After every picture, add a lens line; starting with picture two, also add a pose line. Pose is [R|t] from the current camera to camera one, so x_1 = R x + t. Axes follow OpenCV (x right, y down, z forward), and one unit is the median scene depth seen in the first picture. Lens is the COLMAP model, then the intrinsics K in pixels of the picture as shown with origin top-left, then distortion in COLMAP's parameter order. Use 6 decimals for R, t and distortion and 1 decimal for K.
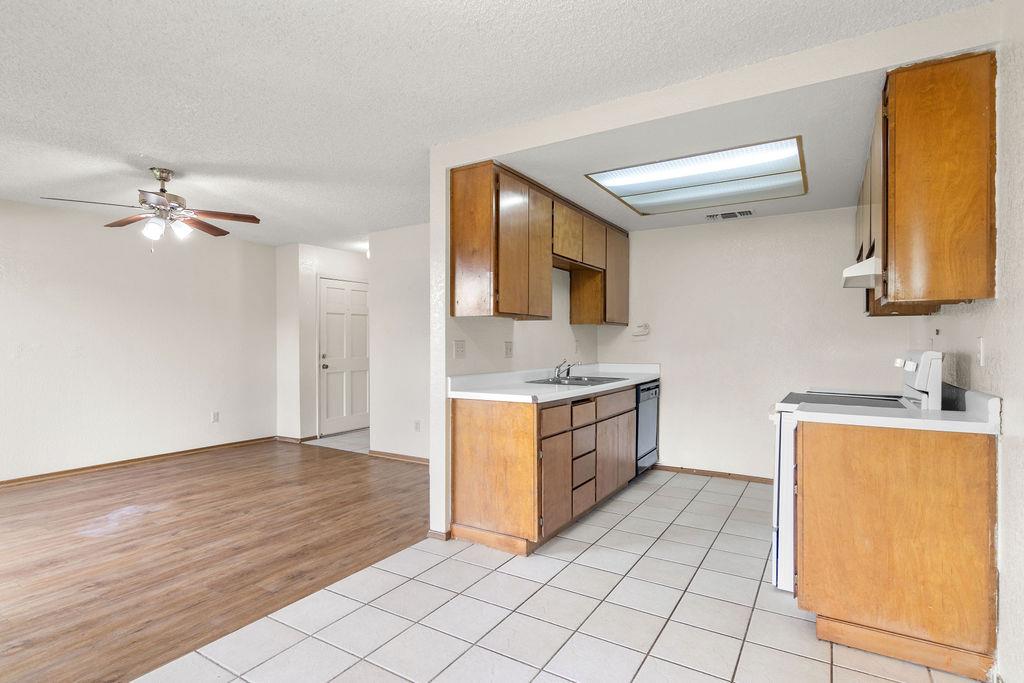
lens RADIAL K [[520.3, 0, 514.4], [0, 520.3, 342.0], [0, 0, 1]] dist [-0.001654, 0.001570]
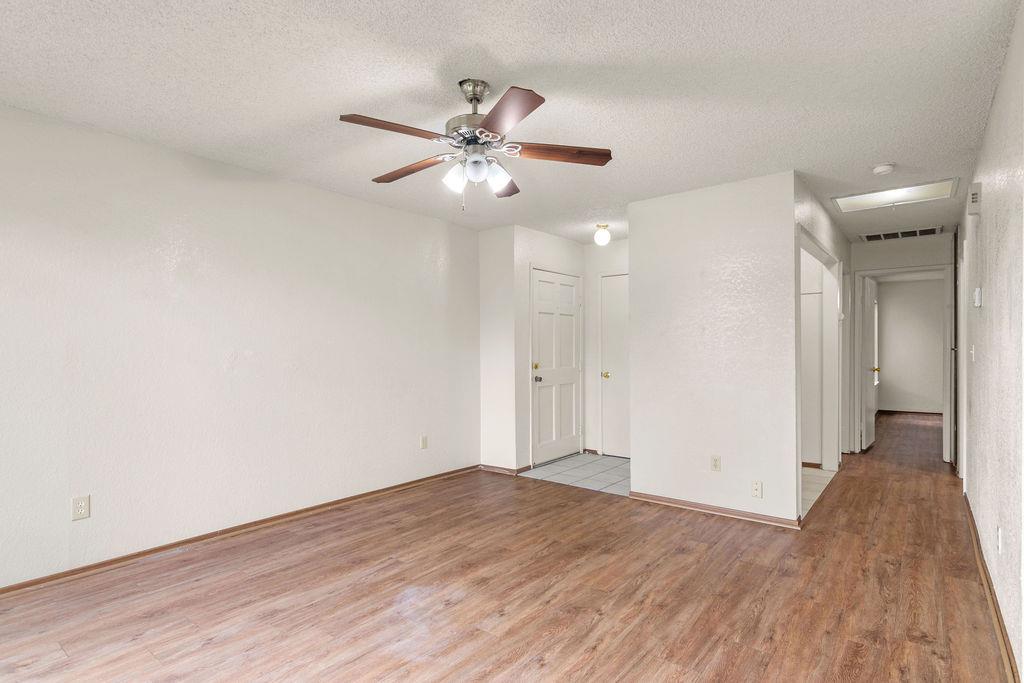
lens RADIAL K [[520.3, 0, 513.1], [0, 520.3, 351.3], [0, 0, 1]] dist [-0.001654, 0.001570]
pose [[0.993183, -0.001101, -0.116564, -0.555838], [0.001440, 0.999995, 0.002821, 0.003222], [0.116560, -0.002969, 0.993179, 0.356020]]
